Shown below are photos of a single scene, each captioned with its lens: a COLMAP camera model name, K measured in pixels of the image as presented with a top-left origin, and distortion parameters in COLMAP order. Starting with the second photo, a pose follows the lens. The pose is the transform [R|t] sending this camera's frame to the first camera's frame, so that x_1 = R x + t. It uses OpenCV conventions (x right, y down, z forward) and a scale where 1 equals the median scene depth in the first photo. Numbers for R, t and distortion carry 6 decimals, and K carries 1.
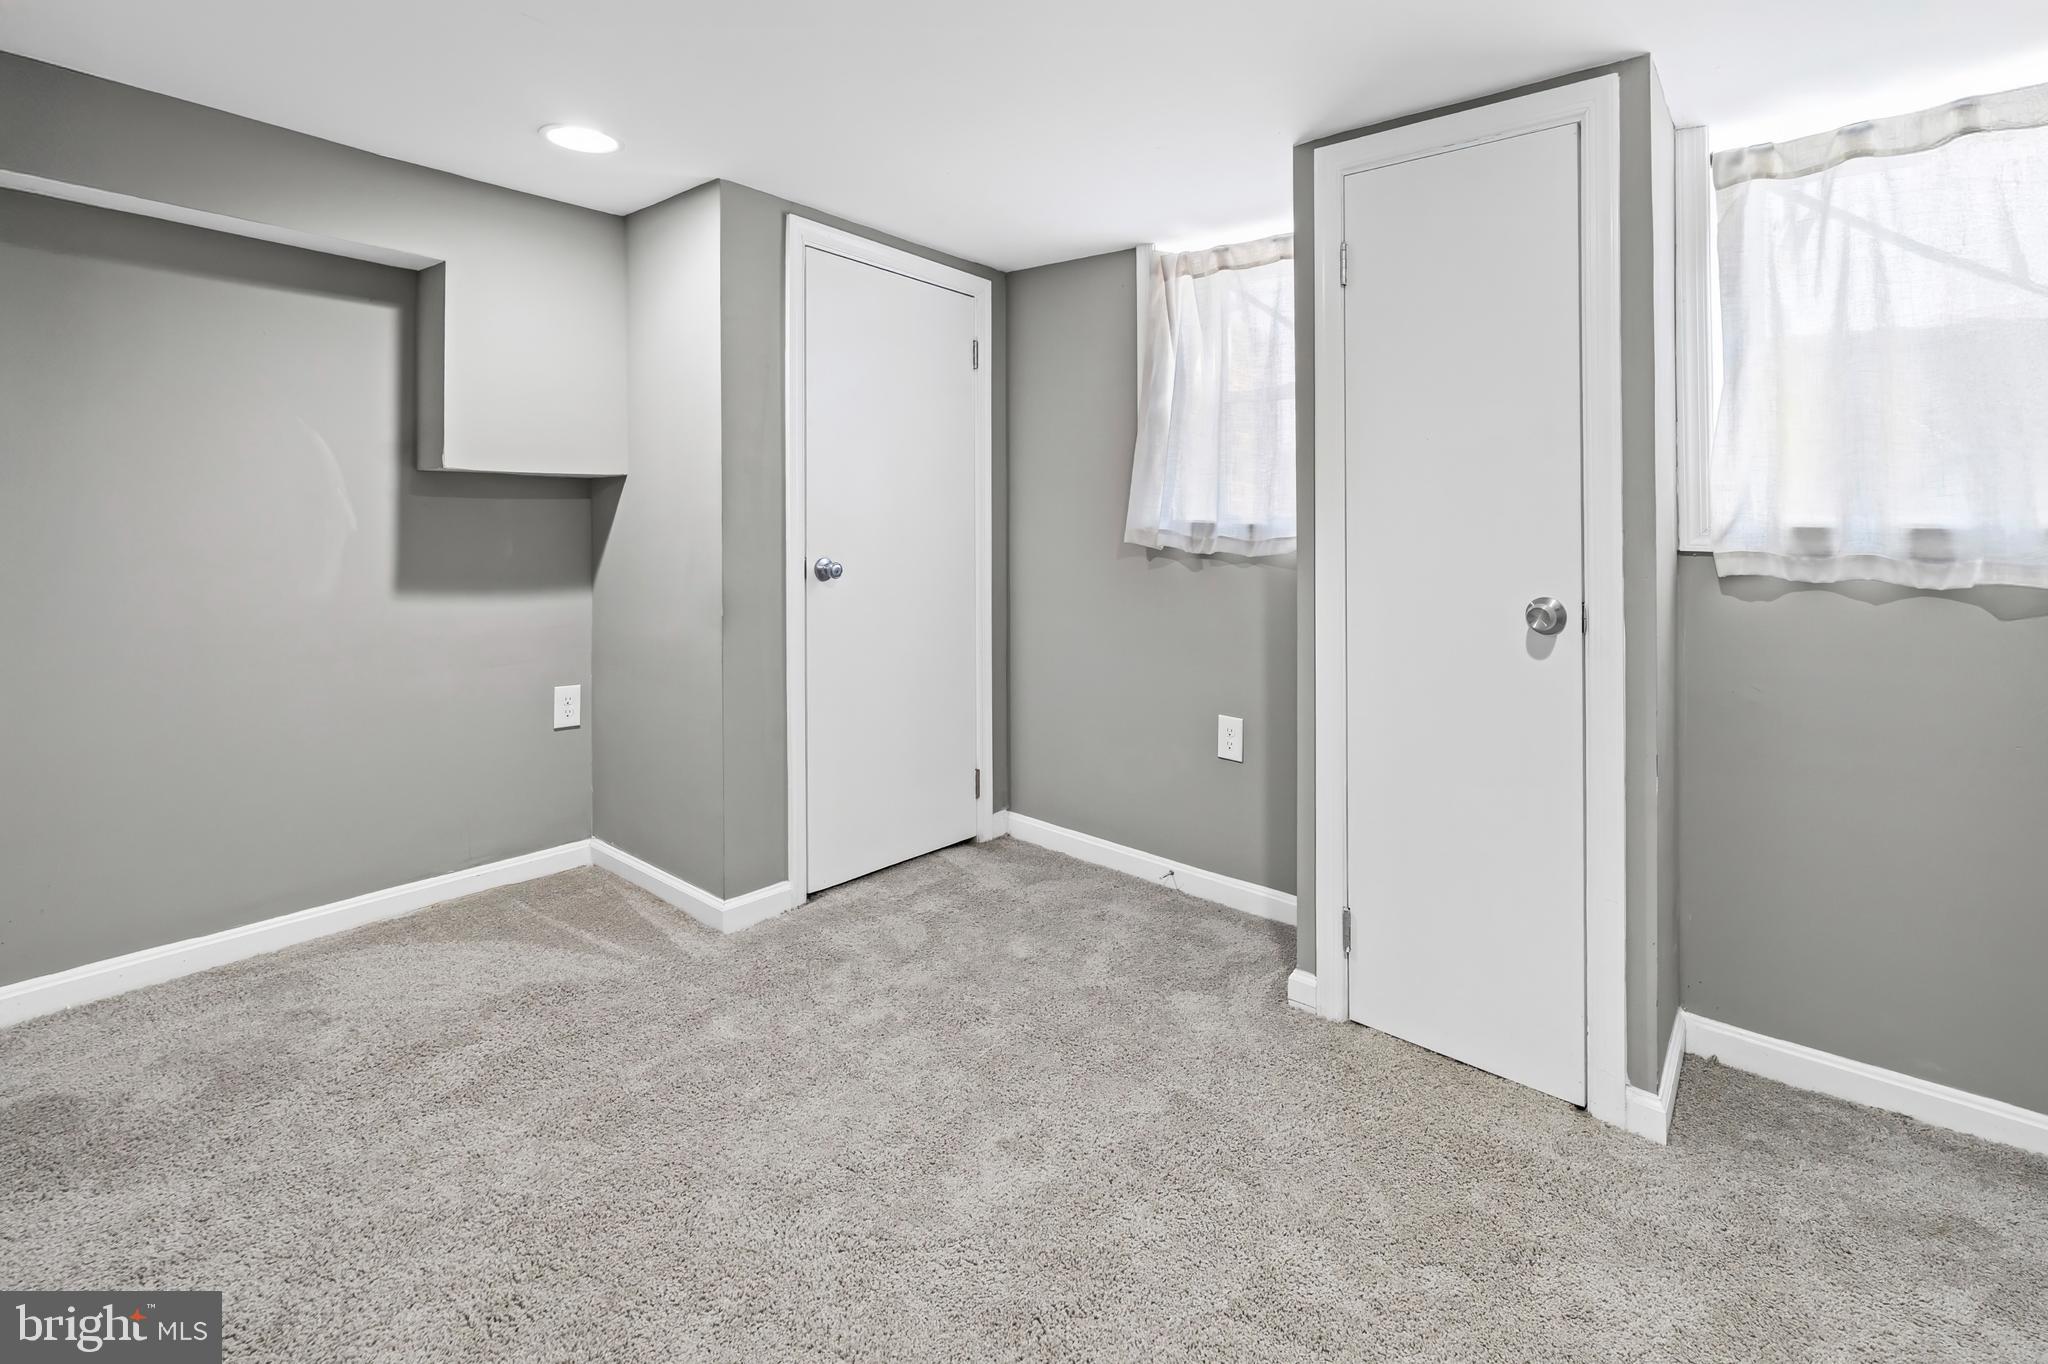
lens RADIAL K [[923.9, 0, 1020.4], [0, 923.9, 510.9], [0, 0, 1]] dist [-0.000984, -0.000173]
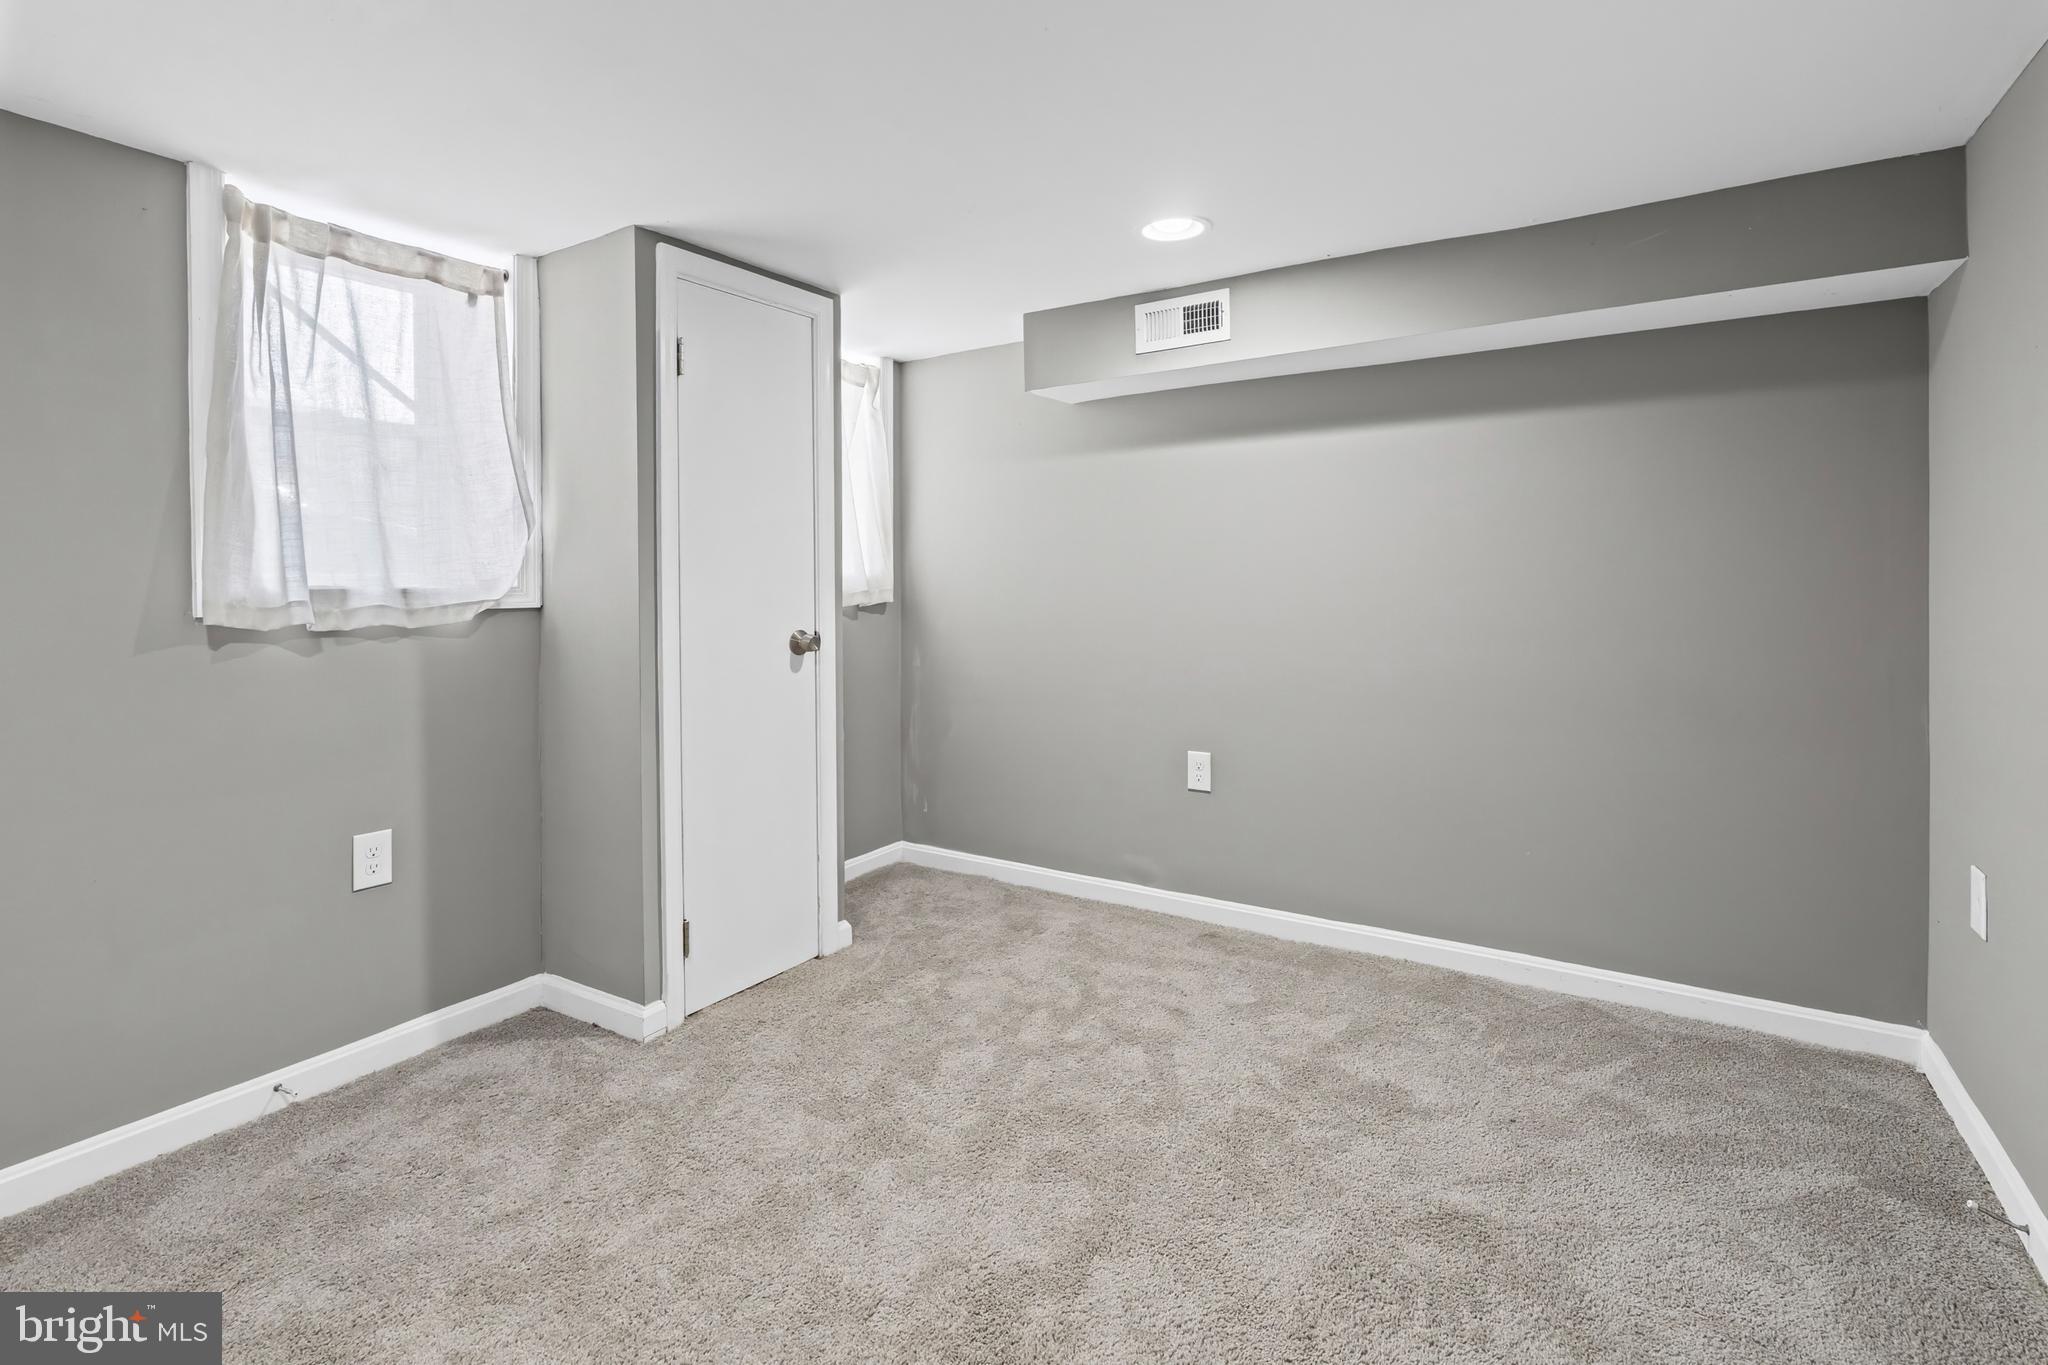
lens RADIAL K [[957.2, 0, 1023.4], [0, 957.2, 565.4], [0, 0, 1]] dist [-0.000805, 0.000141]
pose [[-0.128498, -0.001102, 0.991709, -0.663642], [-0.000726, 0.999999, 0.001017, -0.007570], [-0.991709, -0.000590, -0.128499, 0.558527]]
